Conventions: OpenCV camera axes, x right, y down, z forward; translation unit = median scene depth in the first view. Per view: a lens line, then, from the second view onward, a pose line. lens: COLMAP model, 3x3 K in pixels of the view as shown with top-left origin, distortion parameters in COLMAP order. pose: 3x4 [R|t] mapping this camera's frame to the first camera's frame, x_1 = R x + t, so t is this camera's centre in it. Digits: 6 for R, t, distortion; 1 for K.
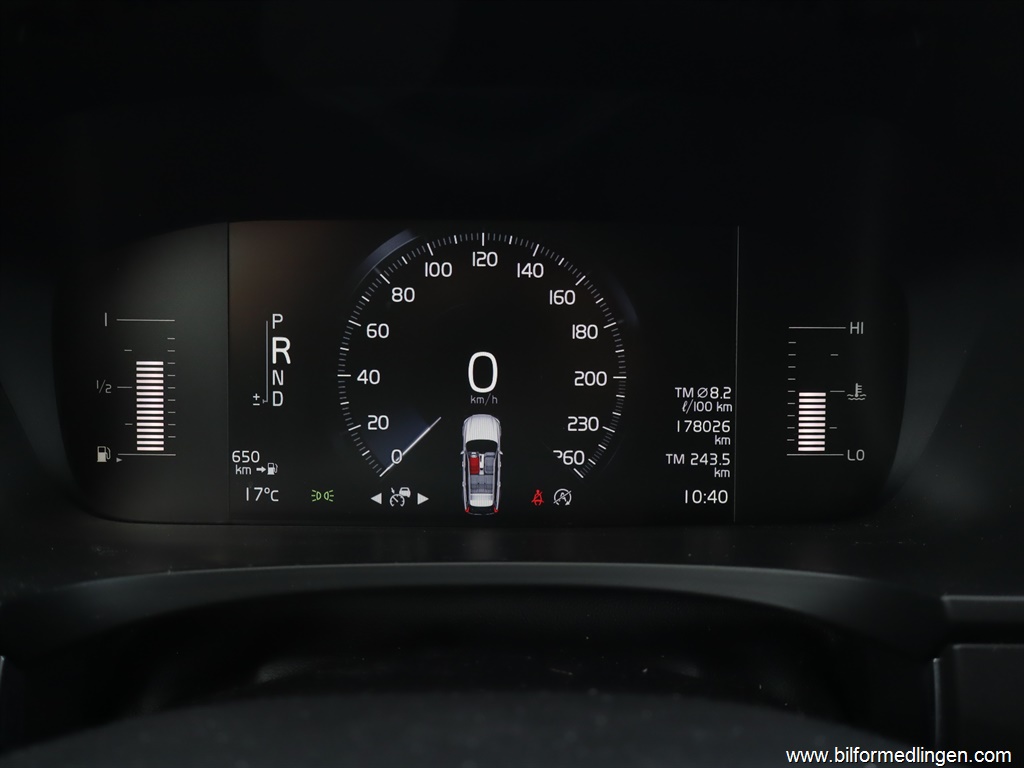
lens RADIAL K [[967.1, 0, 512.0], [0, 967.1, 384.0], [0, 0, 1]] dist [0.008861, 0.015084]
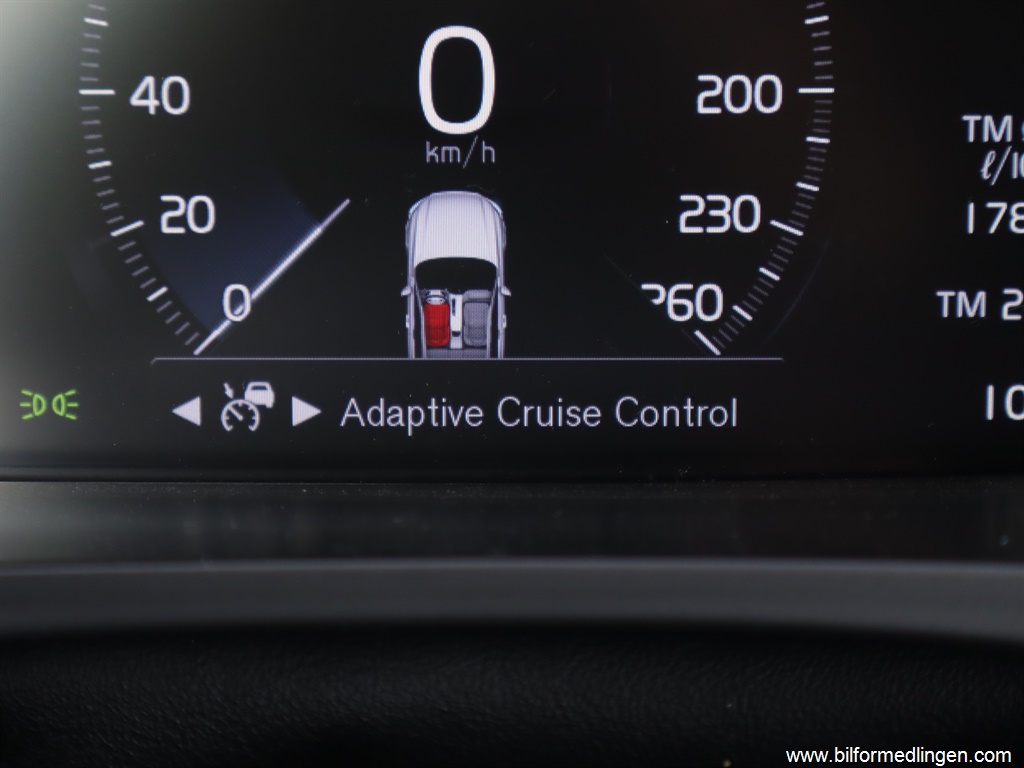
lens RADIAL K [[1874.4, 0, 512.0], [0, 1874.4, 384.0], [0, 0, 1]] dist [0.026521, 0.037552]
pose [[0.999941, -0.008241, -0.007015, -0.004034], [0.009169, 0.989446, 0.144613, -0.000398], [0.005749, -0.144669, 0.989463, 0.254507]]
